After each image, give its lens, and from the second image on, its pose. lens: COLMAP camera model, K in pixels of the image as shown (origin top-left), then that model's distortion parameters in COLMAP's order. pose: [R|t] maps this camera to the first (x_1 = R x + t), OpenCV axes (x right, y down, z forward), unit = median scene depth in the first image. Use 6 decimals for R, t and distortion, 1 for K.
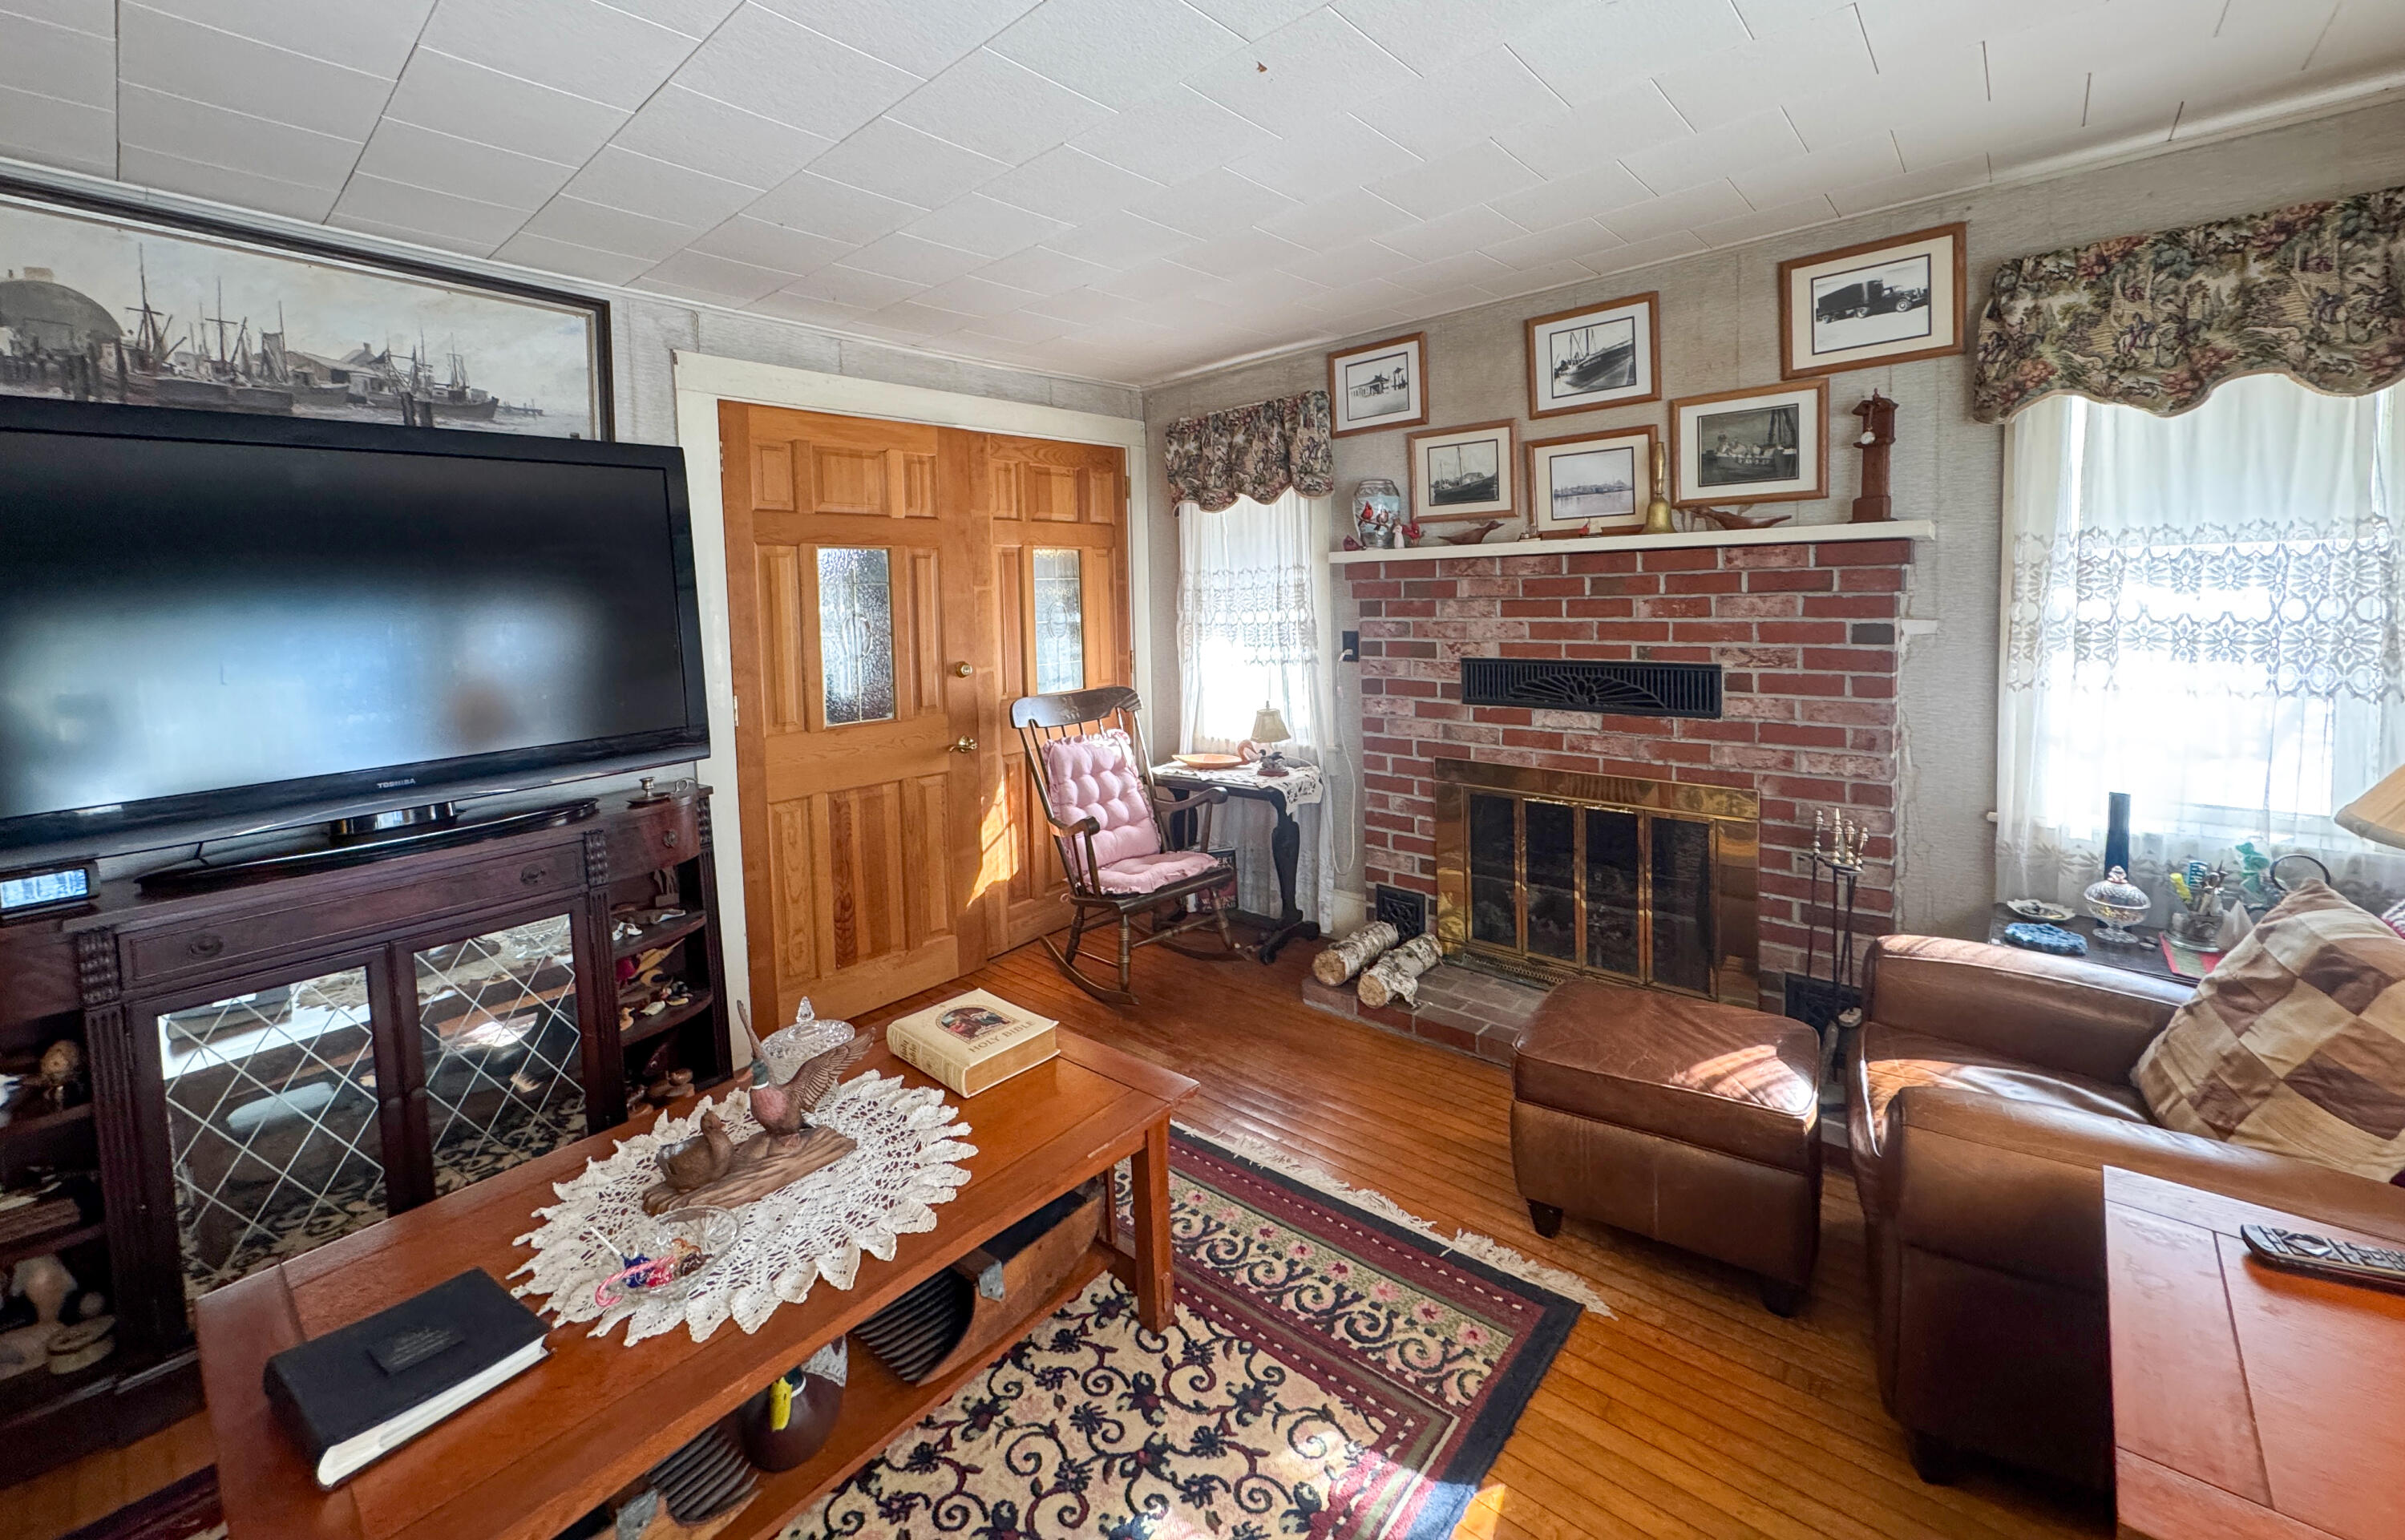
lens RADIAL K [[951.7, 0, 1202.2], [0, 951.7, 636.7], [0, 0, 1]] dist [-0.007977, 0.000915]
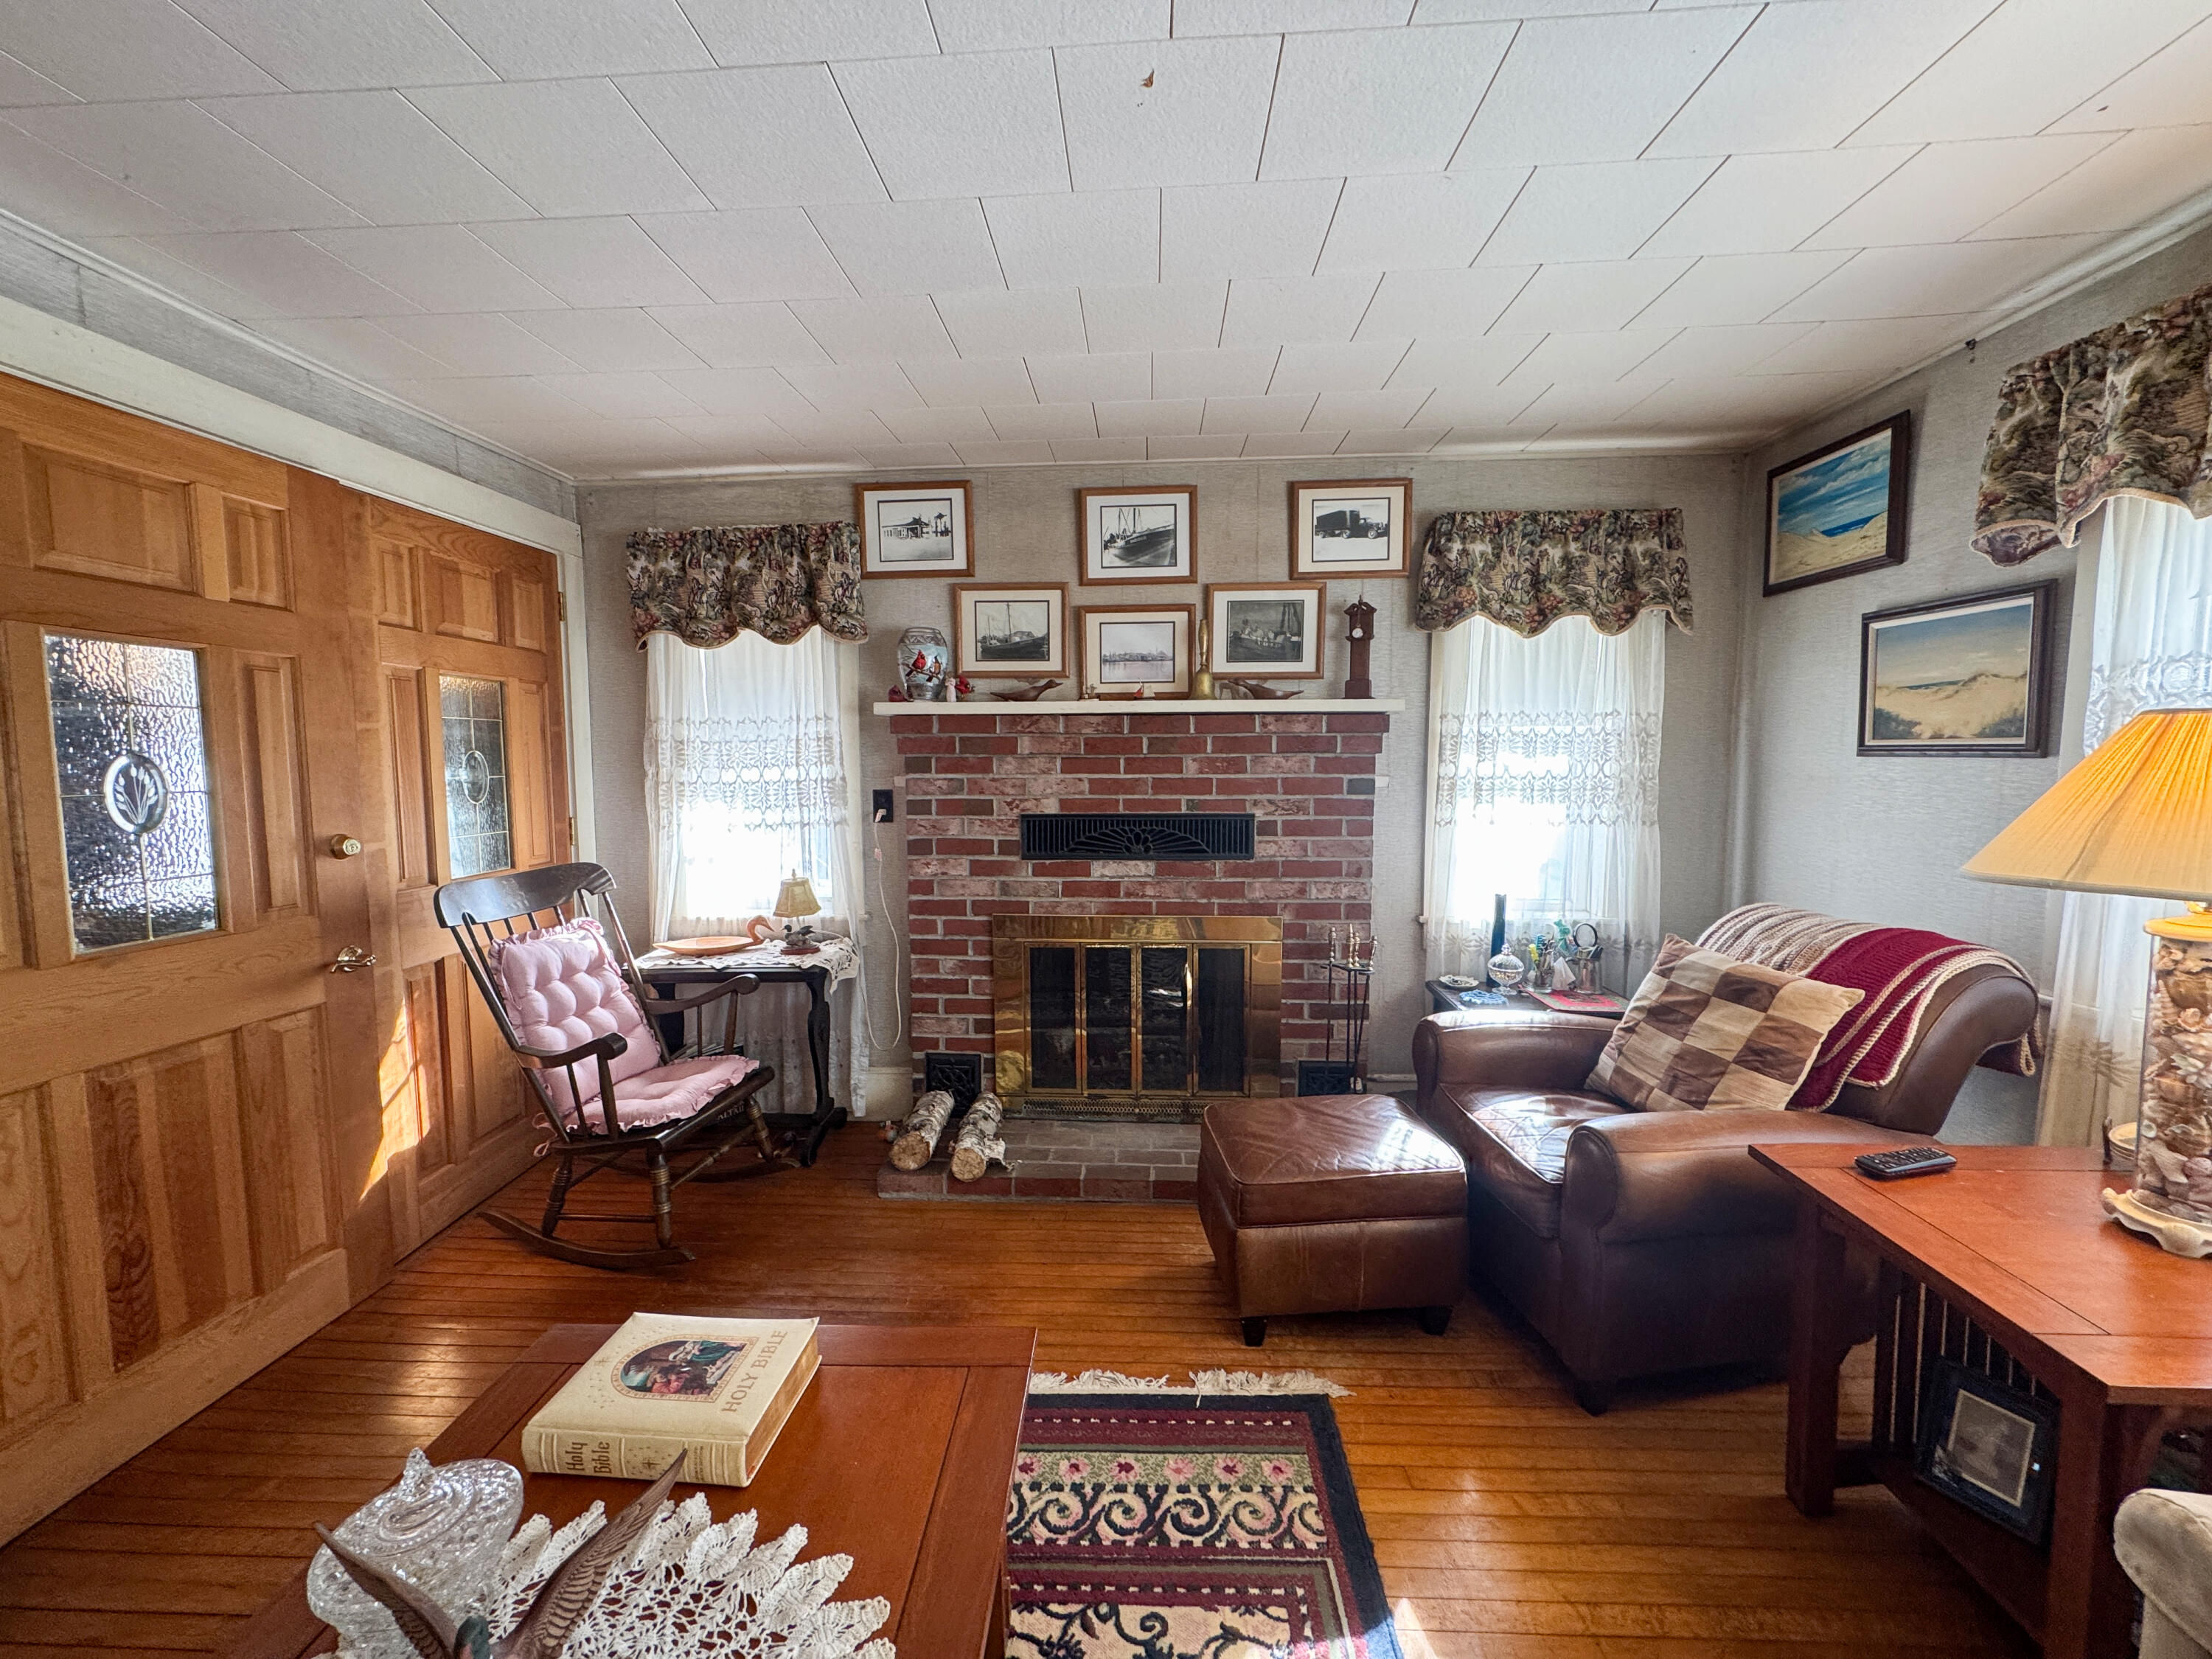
lens RADIAL K [[873.8, 0, 1108.0], [0, 873.8, 828.4], [0, 0, 1]] dist [-0.003774, 0.000232]
pose [[0.784060, -0.026571, 0.620116, -0.302126], [0.012541, 0.999558, 0.026972, 0.017692], [-0.620559, -0.013371, 0.784046, 0.284076]]
